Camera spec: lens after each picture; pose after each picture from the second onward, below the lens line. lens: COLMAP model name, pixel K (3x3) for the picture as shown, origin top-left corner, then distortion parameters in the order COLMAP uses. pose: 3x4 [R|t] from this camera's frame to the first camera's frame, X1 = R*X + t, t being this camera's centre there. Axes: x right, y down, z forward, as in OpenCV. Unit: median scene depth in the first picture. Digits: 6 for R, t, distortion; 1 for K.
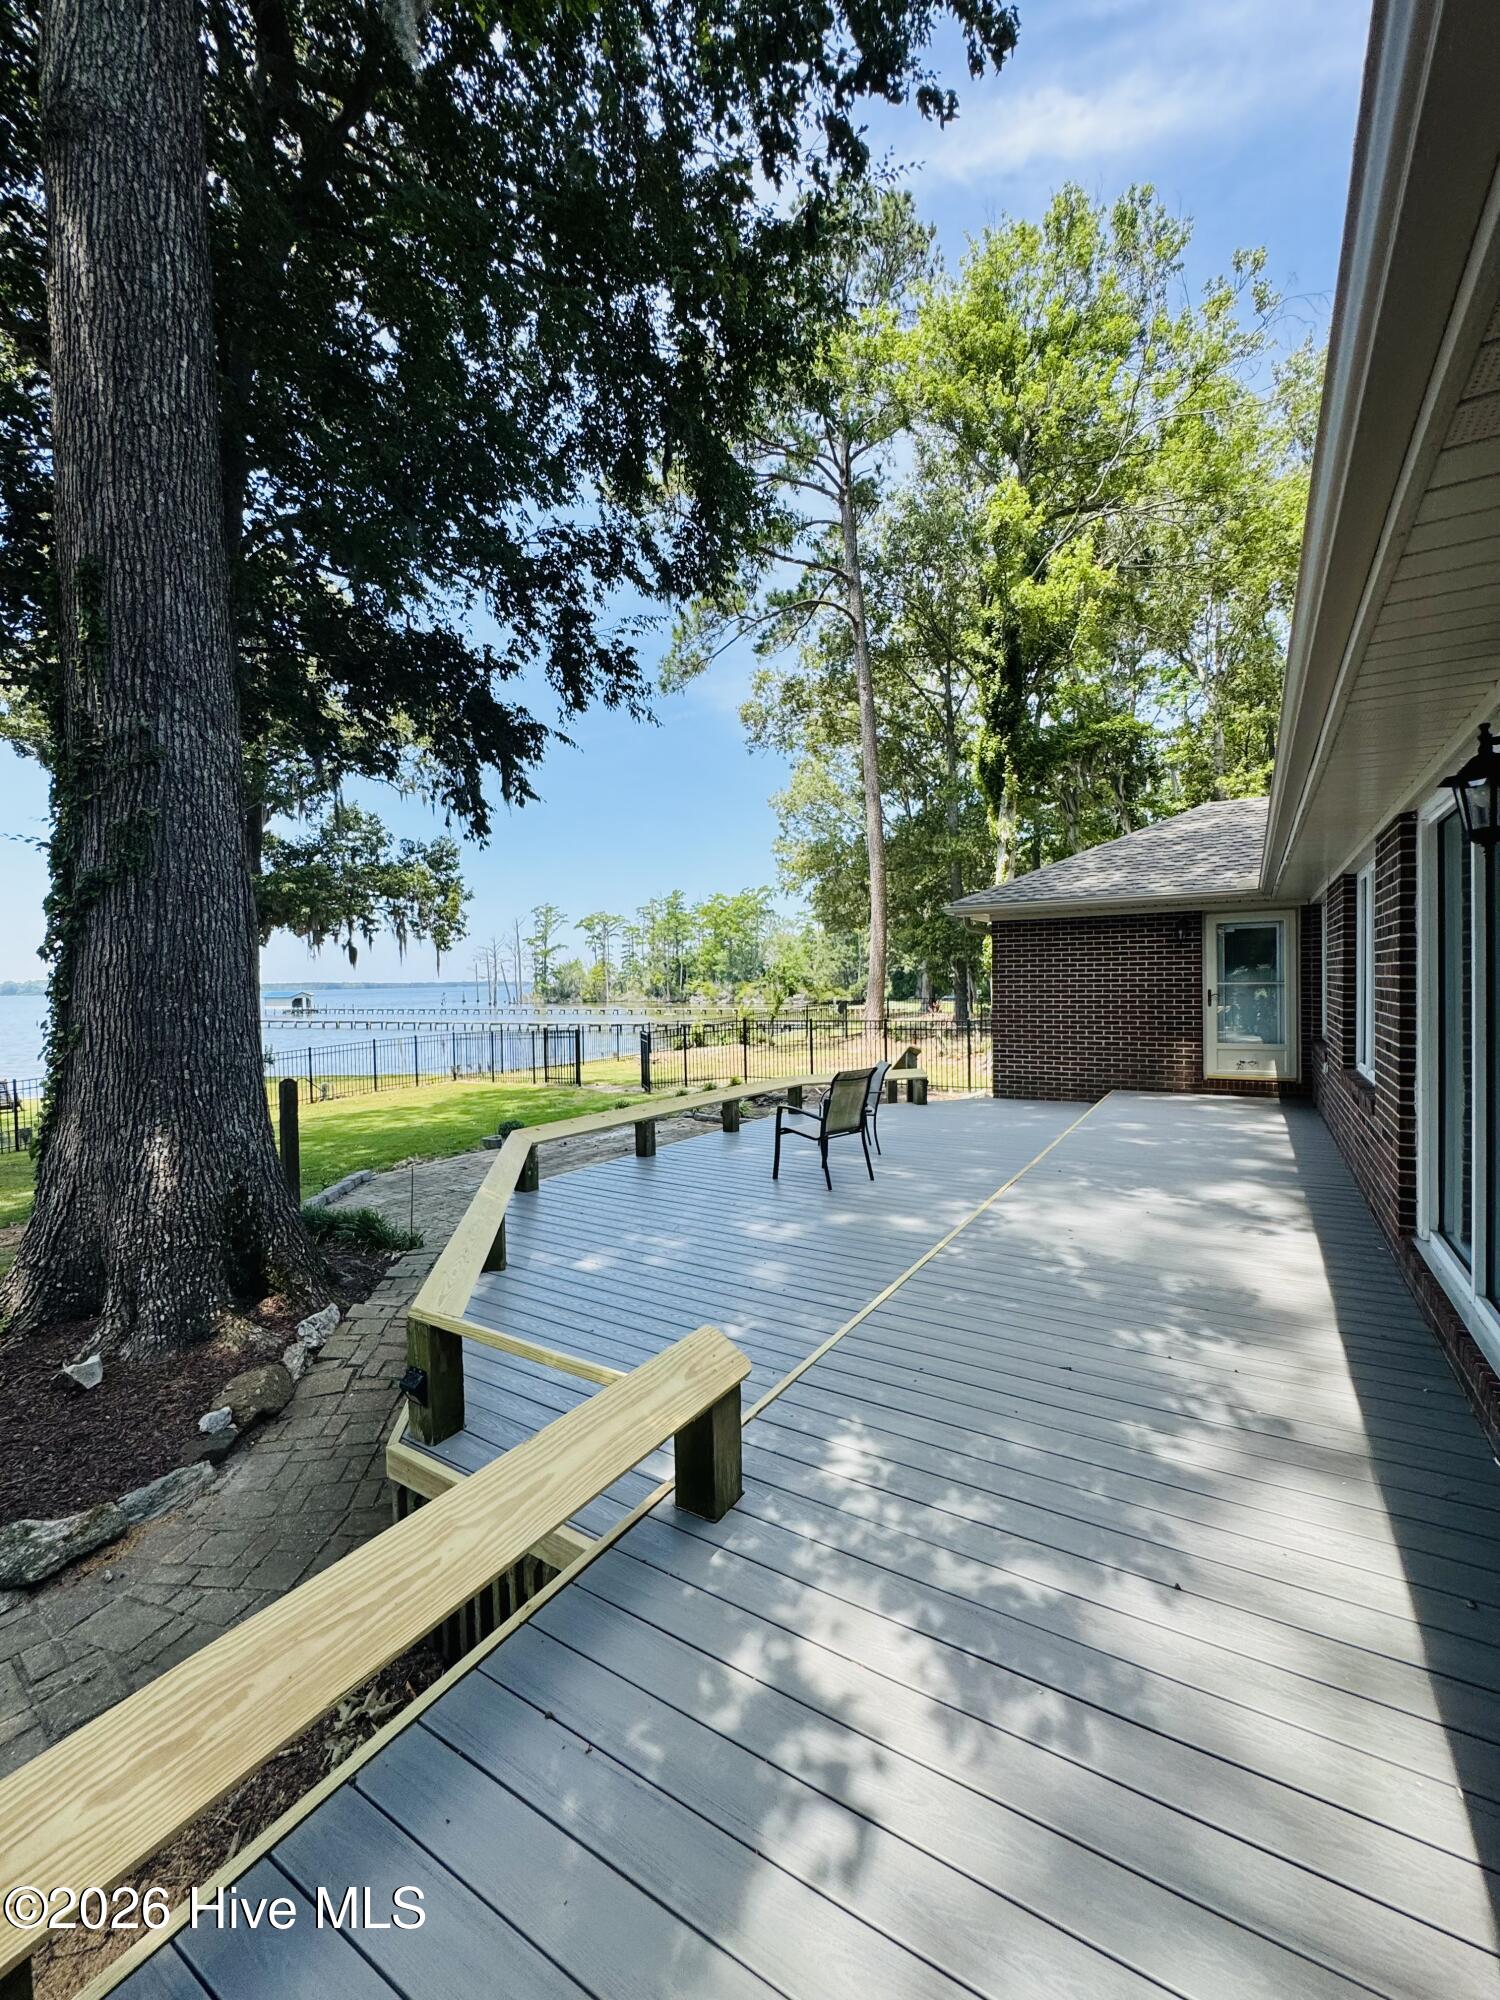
lens RADIAL K [[801.5, 0, 752.6], [0, 801.5, 998.0], [0, 0, 1]] dist [-0.002399, -0.000373]
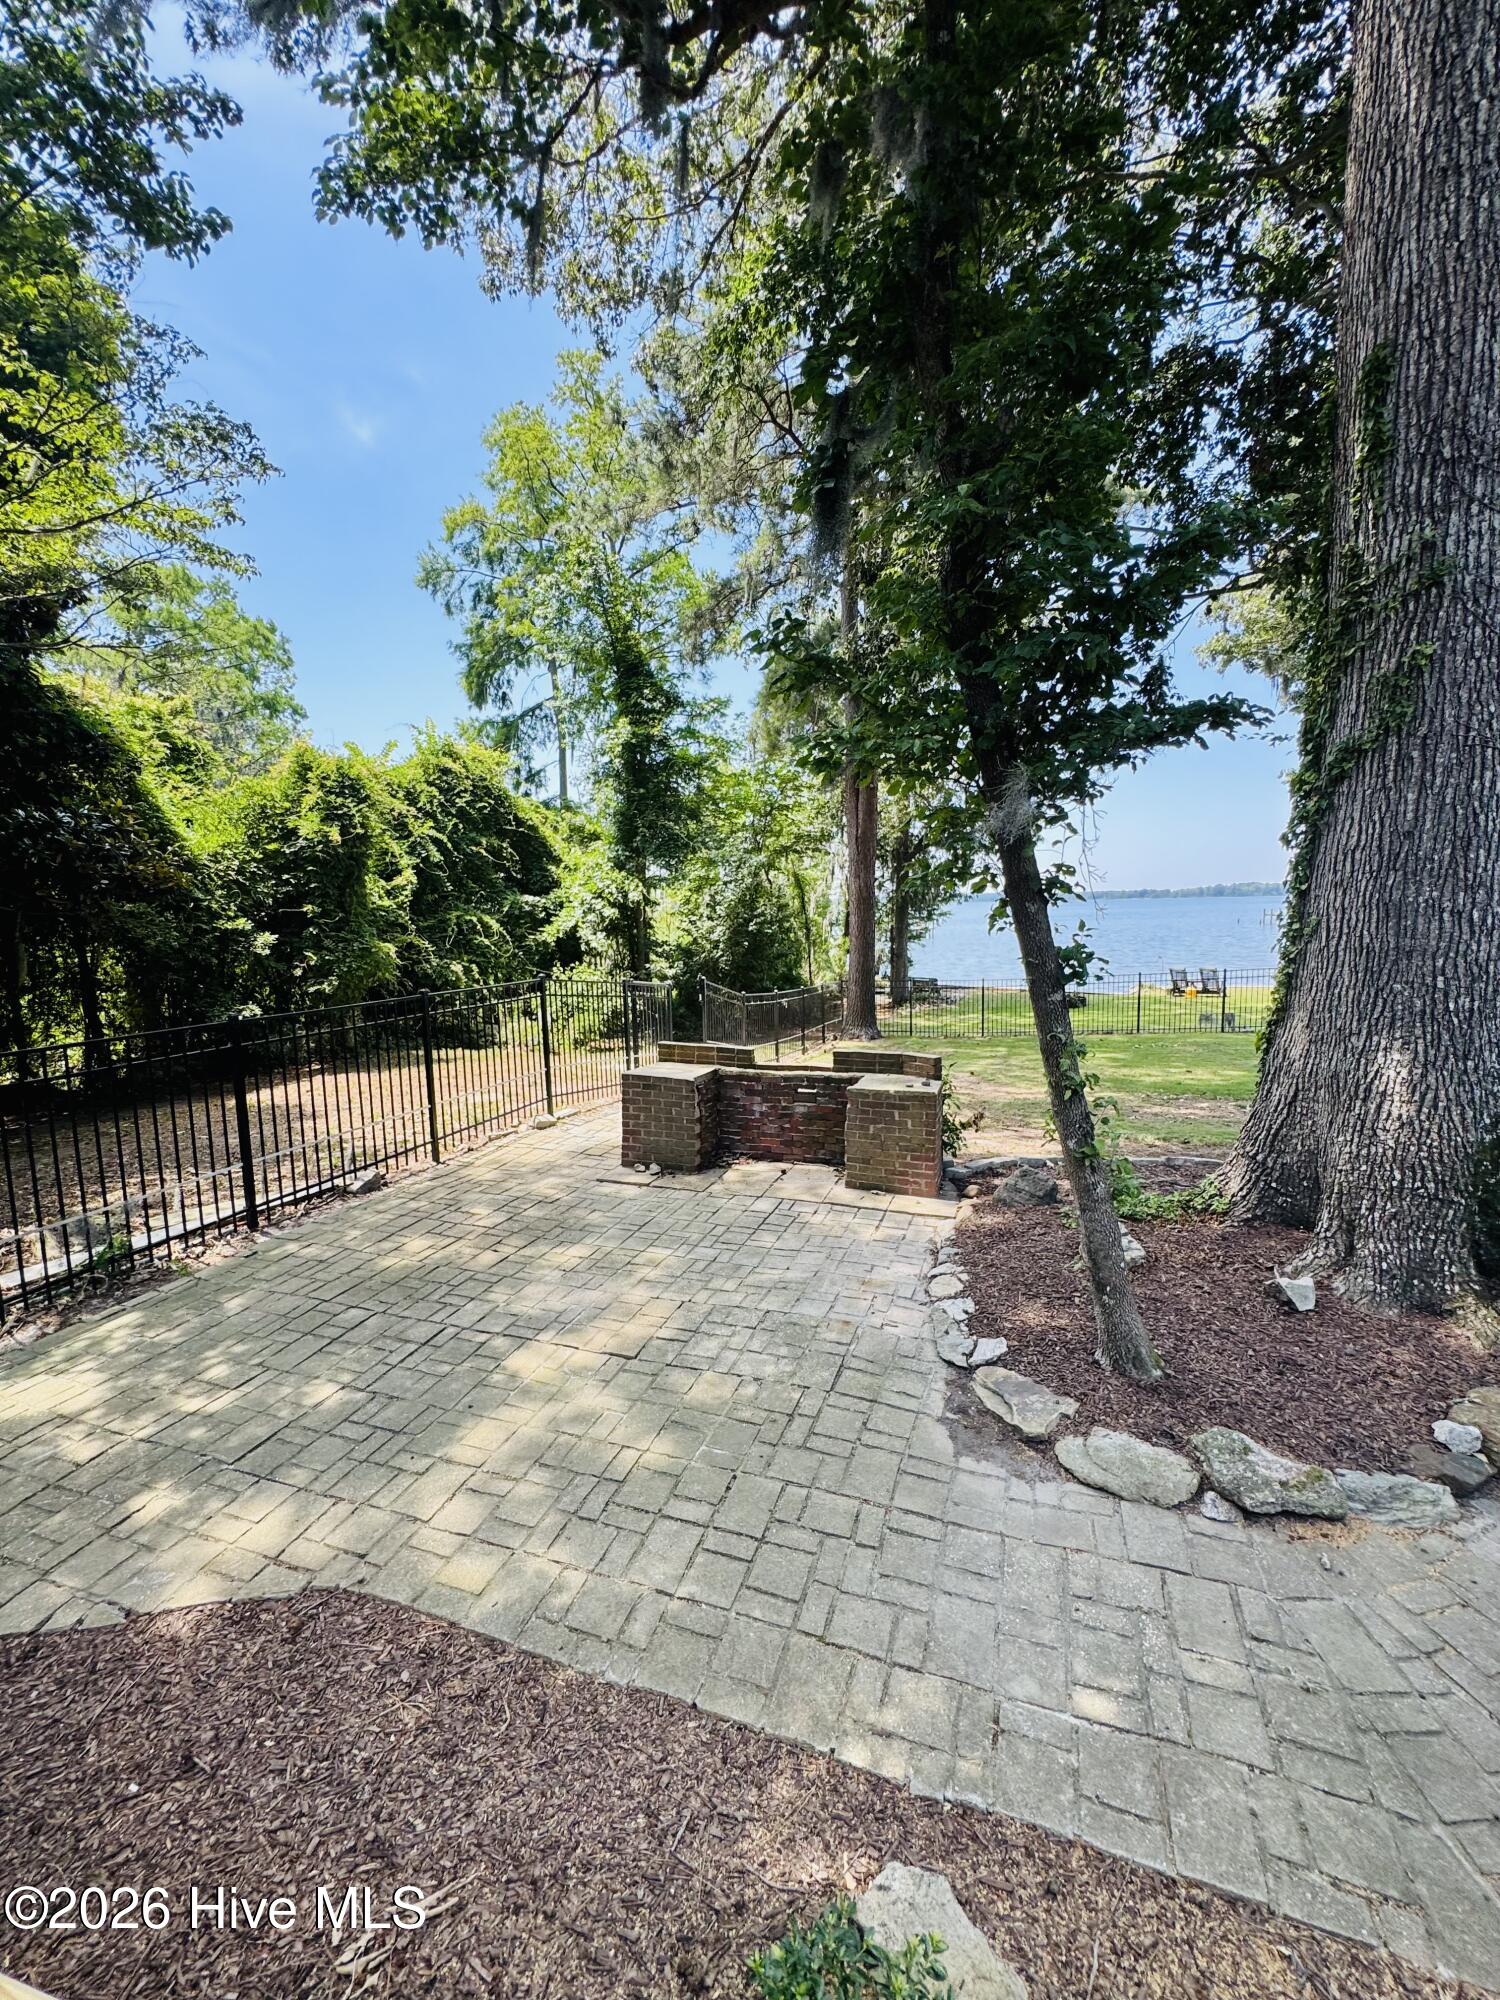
lens RADIAL K [[801.5, 0, 752.6], [0, 801.5, 998.0], [0, 0, 1]] dist [-0.002399, -0.000373]
pose [[0.293974, 0.119399, -0.948326, -0.150101], [-0.002041, 0.992243, 0.124296, 0.013544], [0.955811, -0.034605, 0.291937, 0.112492]]
